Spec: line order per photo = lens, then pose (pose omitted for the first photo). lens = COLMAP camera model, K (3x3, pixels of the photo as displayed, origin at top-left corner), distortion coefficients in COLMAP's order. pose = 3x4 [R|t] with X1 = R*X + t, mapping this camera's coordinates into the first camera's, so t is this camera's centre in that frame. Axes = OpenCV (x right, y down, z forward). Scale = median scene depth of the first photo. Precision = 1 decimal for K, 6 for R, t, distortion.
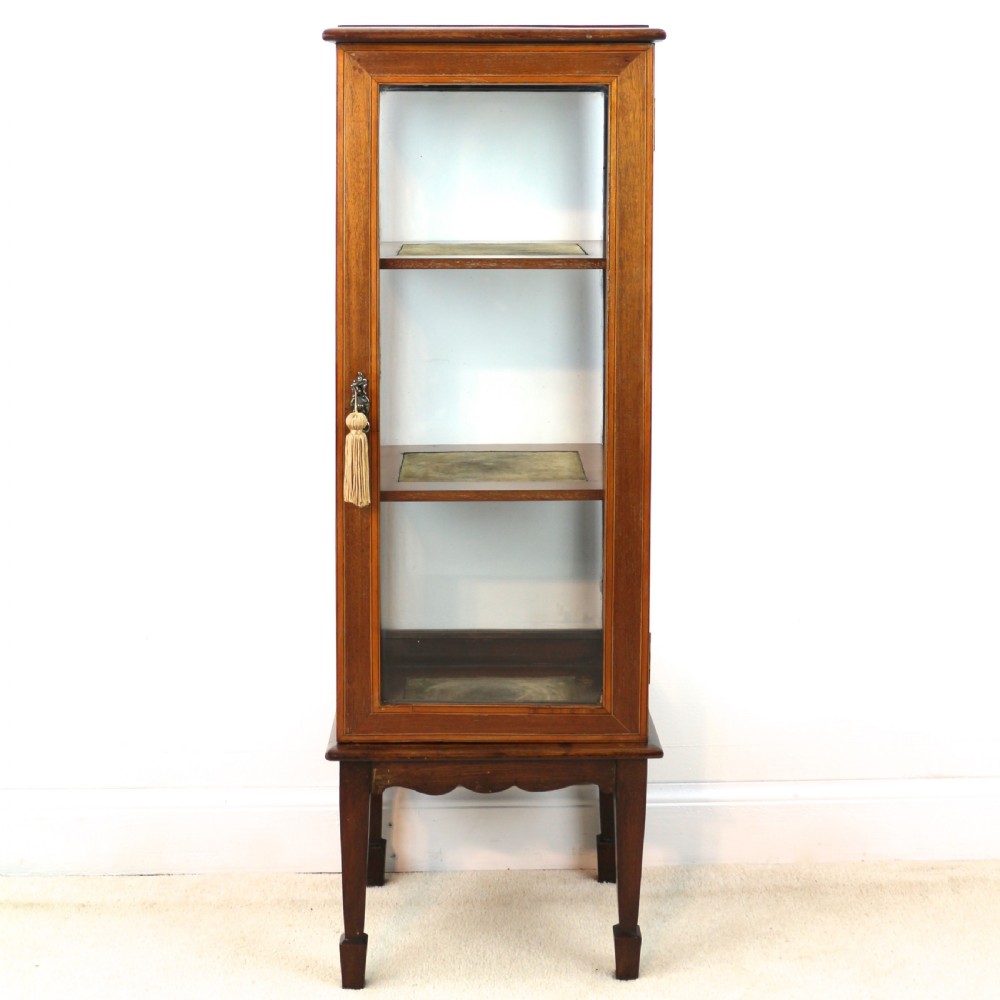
lens RADIAL K [[1847.2, 0, 492.2], [0, 1847.2, 270.4], [0, 0, 1]] dist [-0.038468, 0.000000]
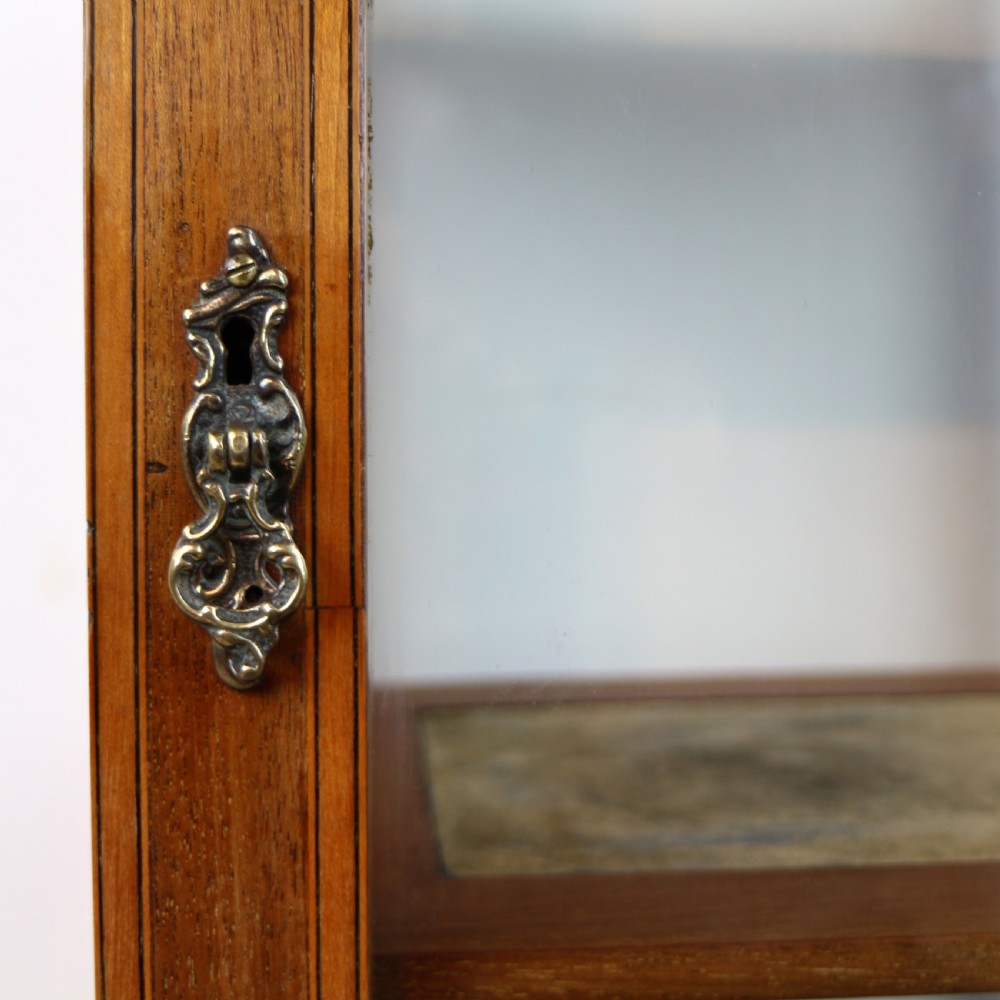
lens RADIAL K [[1557.8, 0, 490.4], [0, 1557.8, 506.8], [0, 0, 1]] dist [-0.036469, 0.000000]
pose [[0.998169, -0.007989, 0.059952, -0.058099], [0.009081, 0.999797, -0.017969, 0.080480], [-0.059796, 0.018481, 0.998040, 0.860030]]
